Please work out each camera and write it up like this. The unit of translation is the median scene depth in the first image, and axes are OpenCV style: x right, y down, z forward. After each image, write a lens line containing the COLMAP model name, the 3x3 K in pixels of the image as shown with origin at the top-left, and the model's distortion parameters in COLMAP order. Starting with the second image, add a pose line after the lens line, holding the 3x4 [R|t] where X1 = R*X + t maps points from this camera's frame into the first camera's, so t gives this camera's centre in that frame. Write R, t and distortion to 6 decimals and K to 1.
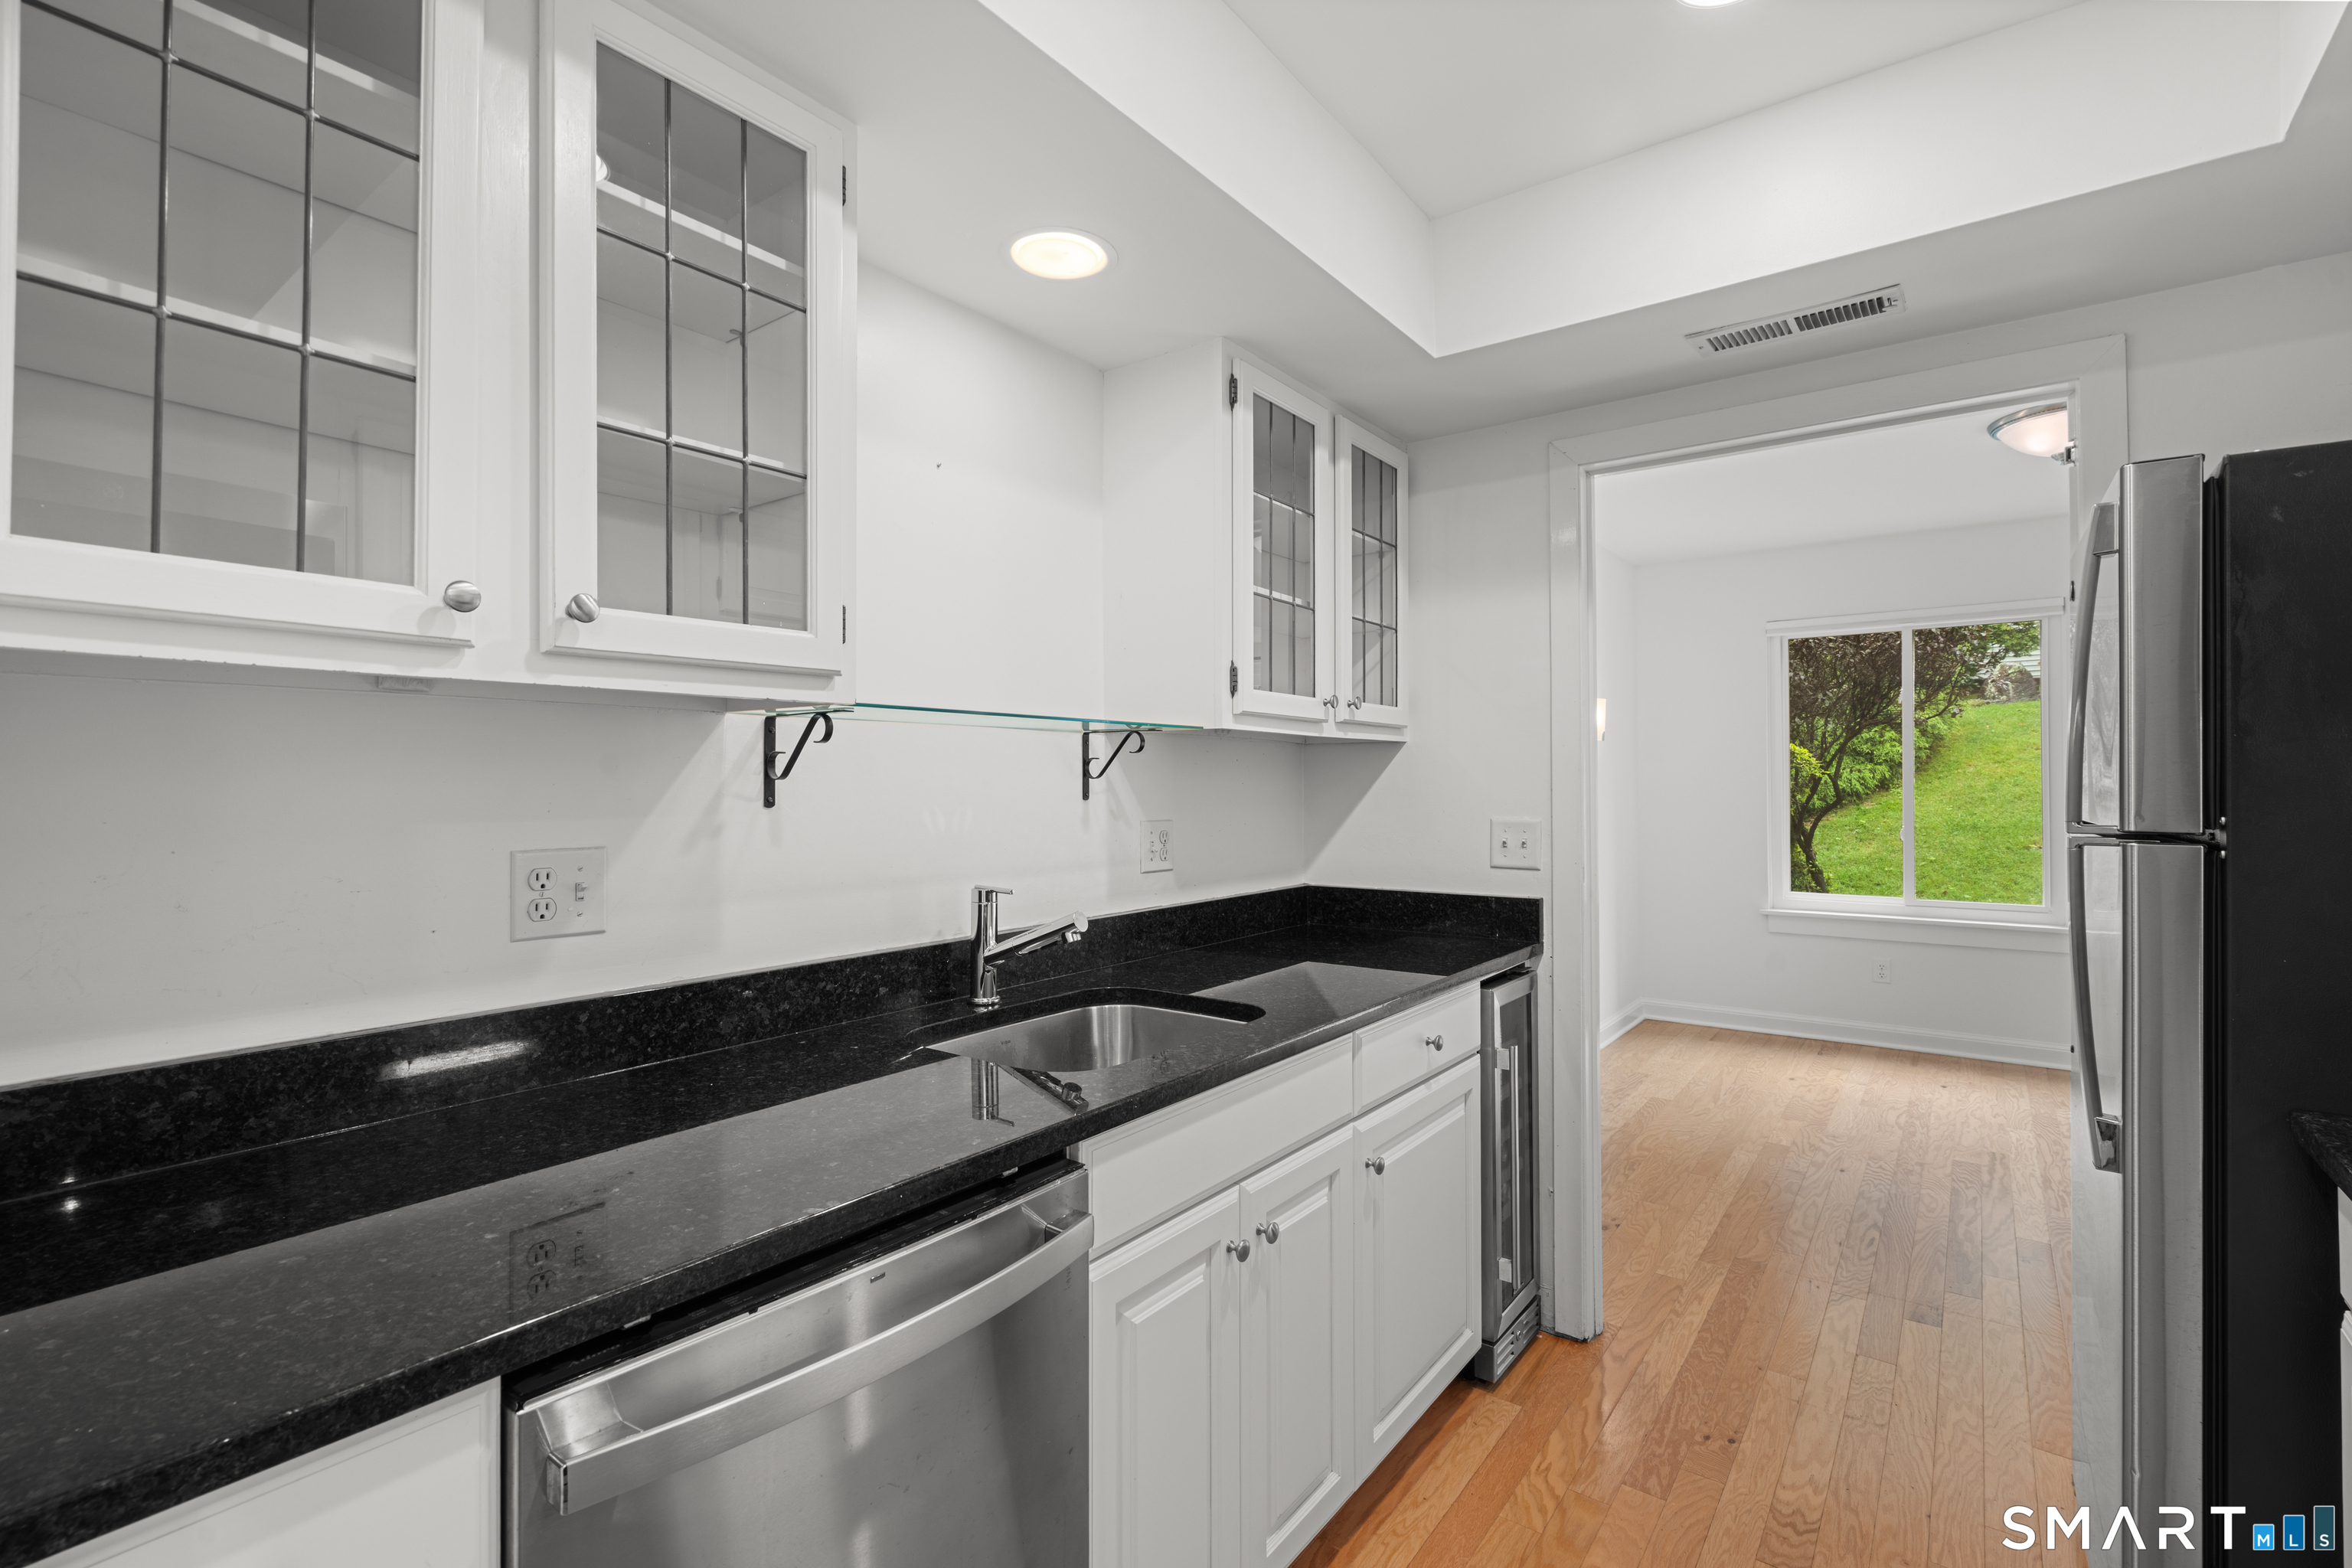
lens RADIAL K [[1062.2, 0, 1168.3], [0, 1062.2, 774.3], [0, 0, 1]] dist [-0.006432, 0.000875]
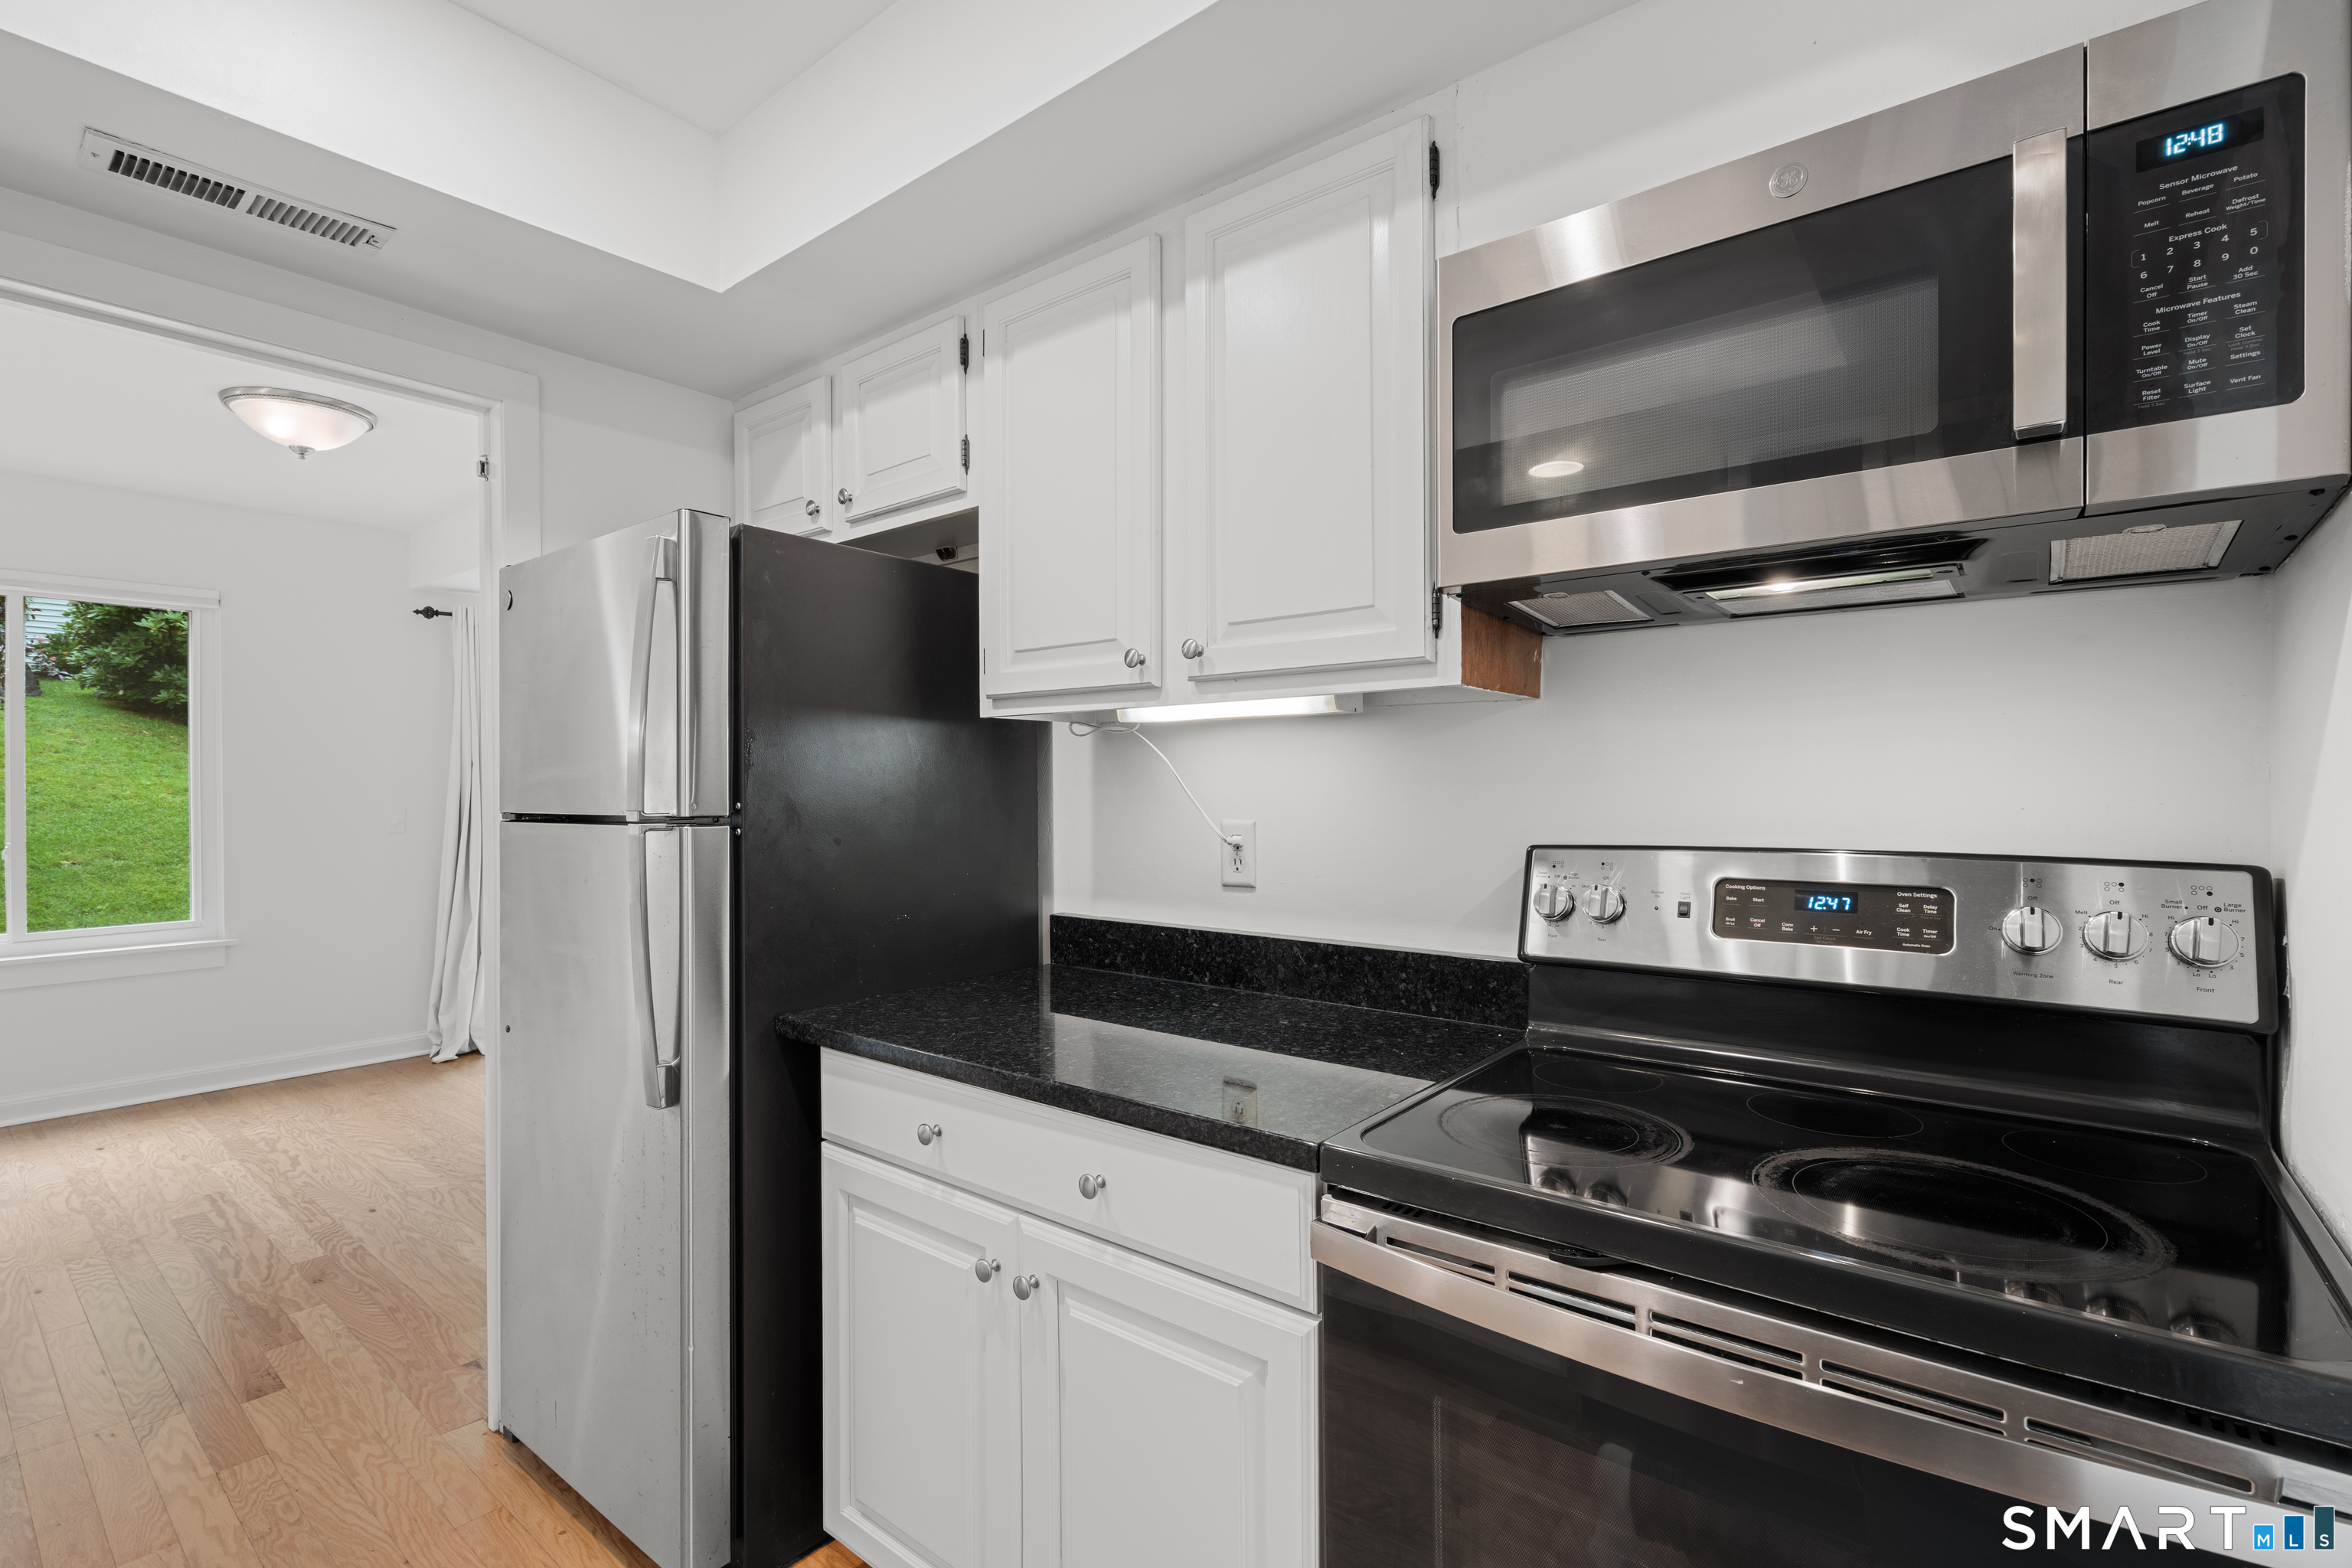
lens RADIAL K [[1061.5, 0, 1174.5], [0, 1061.5, 791.3], [0, 0, 1]] dist [-0.004065, 0.000253]
pose [[0.026484, -0.003099, 0.999644, -0.155587], [-0.002957, 0.999991, 0.003179, 0.011317], [-0.999645, -0.003040, 0.026475, 0.236052]]
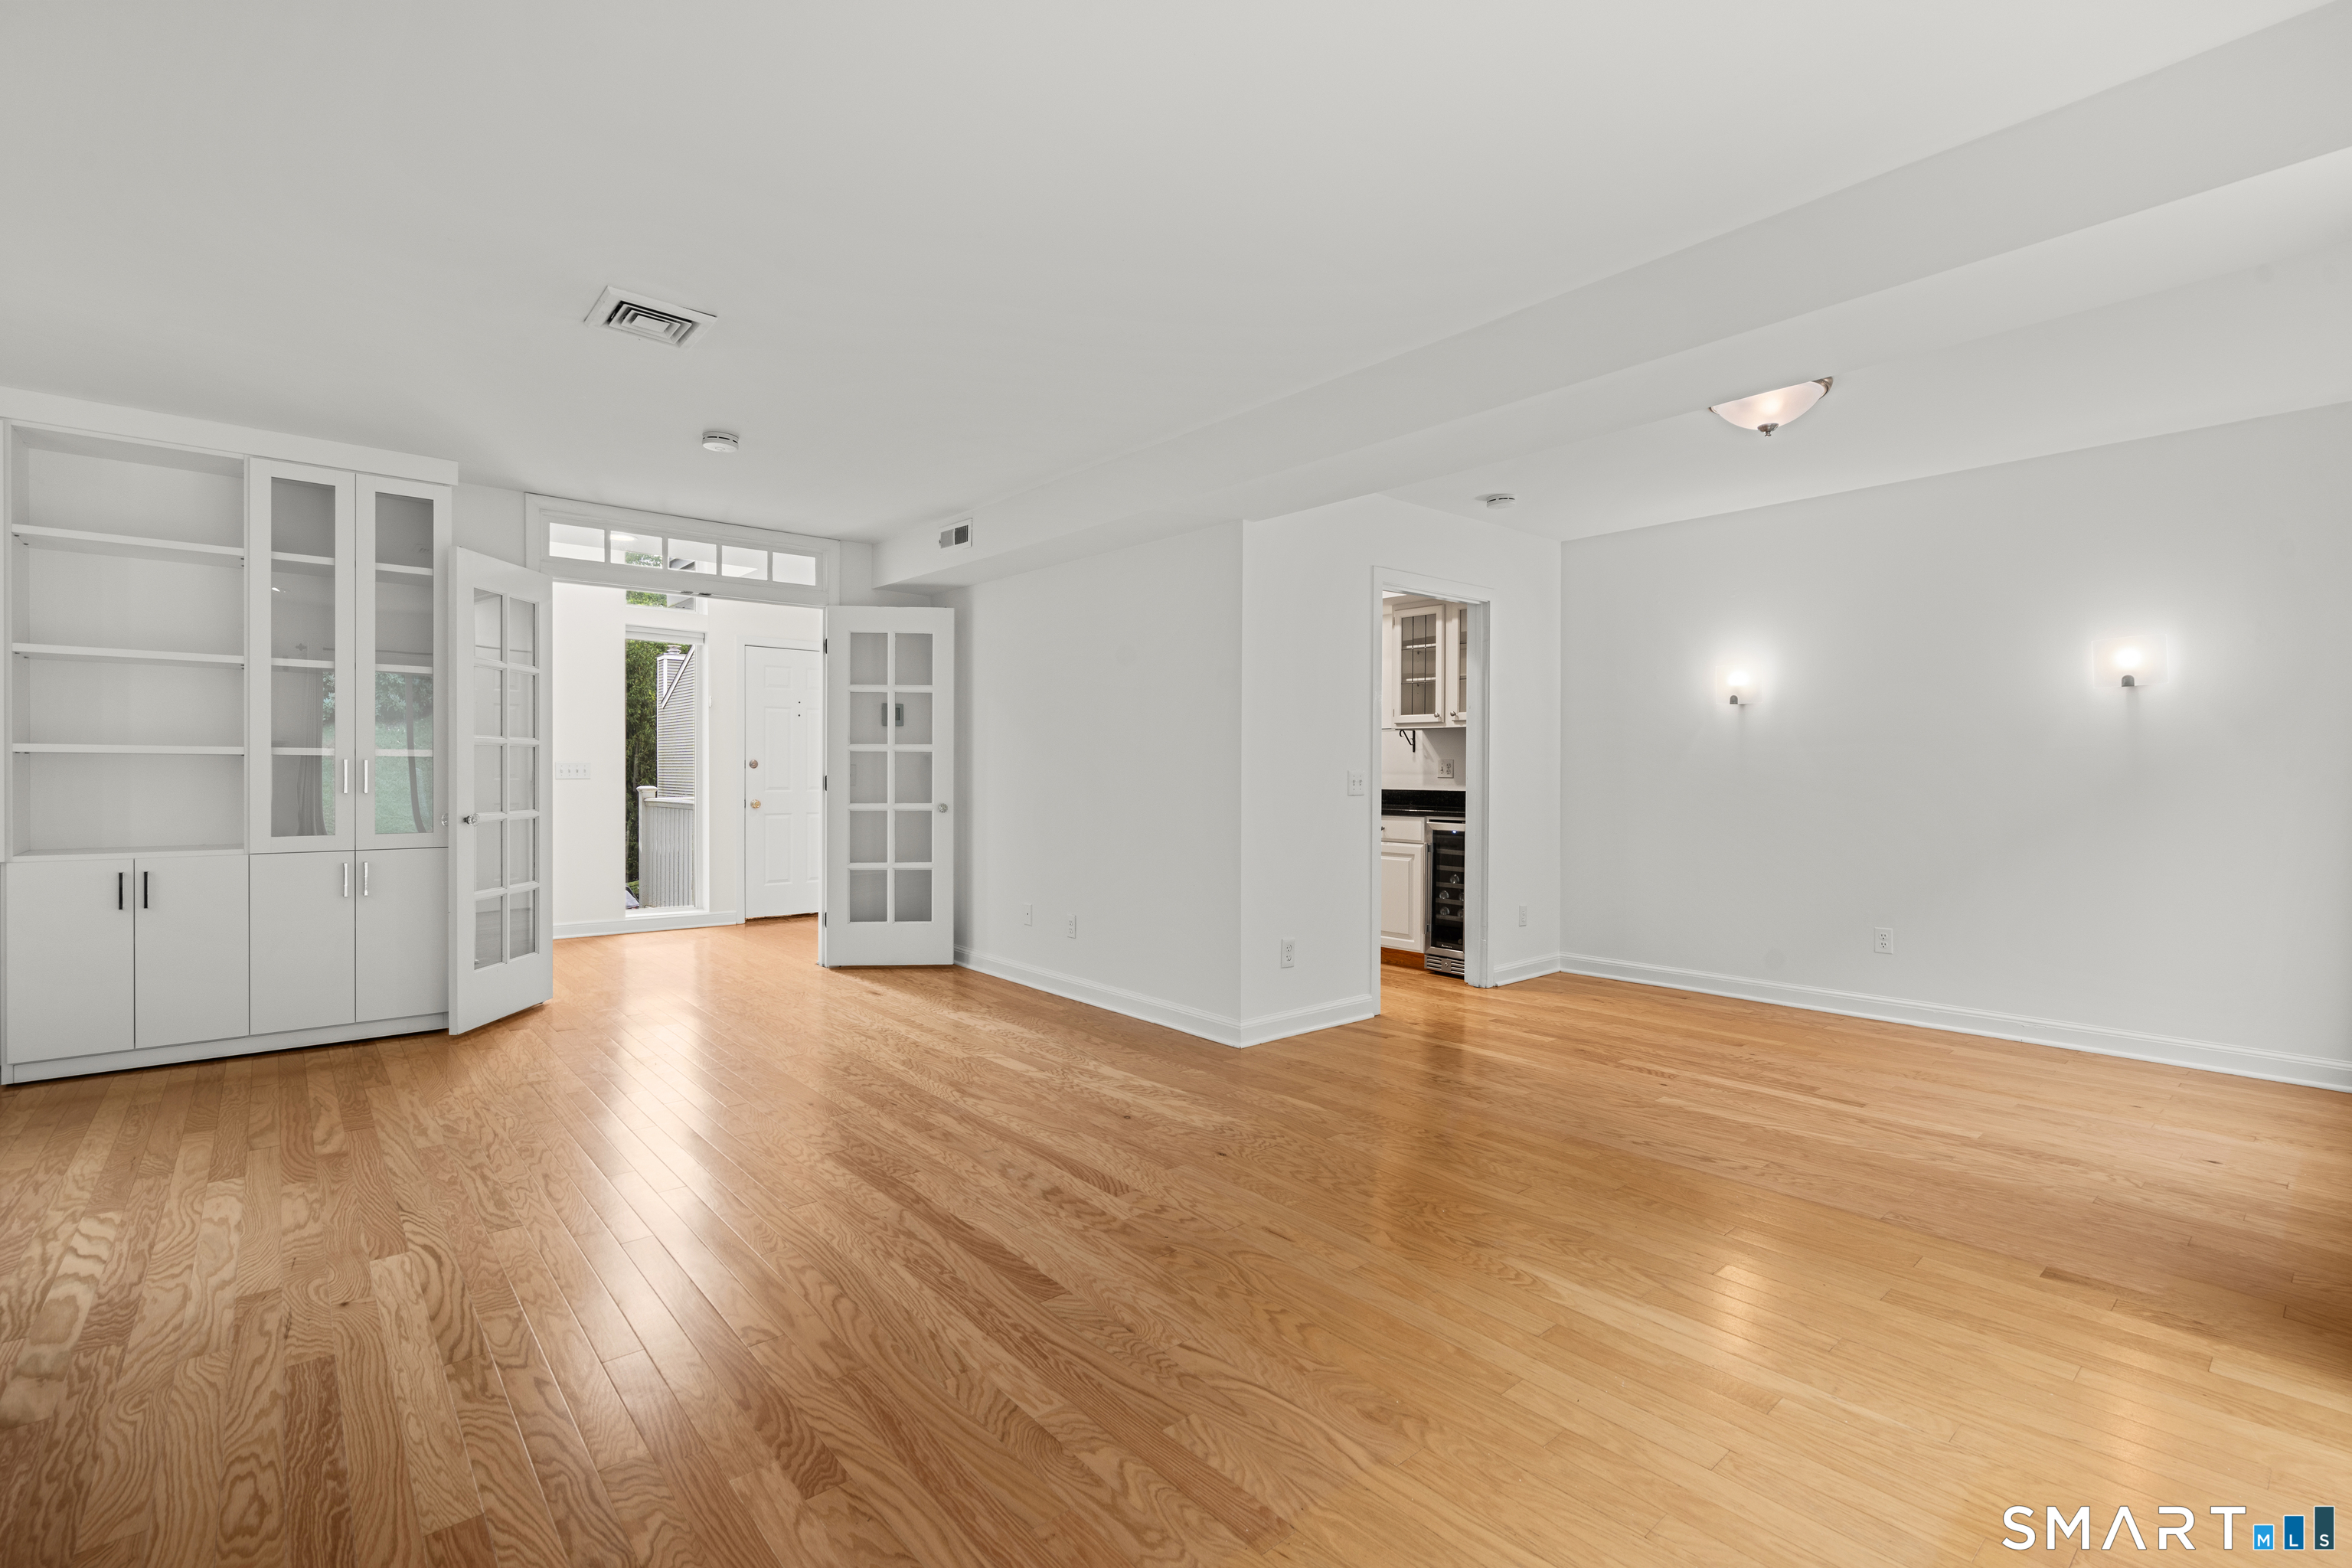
lens RADIAL K [[1062.2, 0, 1168.3], [0, 1062.2, 774.3], [0, 0, 1]] dist [-0.006432, 0.000875]
pose [[-0.212143, 0.007631, -0.977209, 2.924796], [0.003915, 0.999968, 0.006959, 0.059645], [0.977231, -0.002349, -0.212166, 0.892858]]
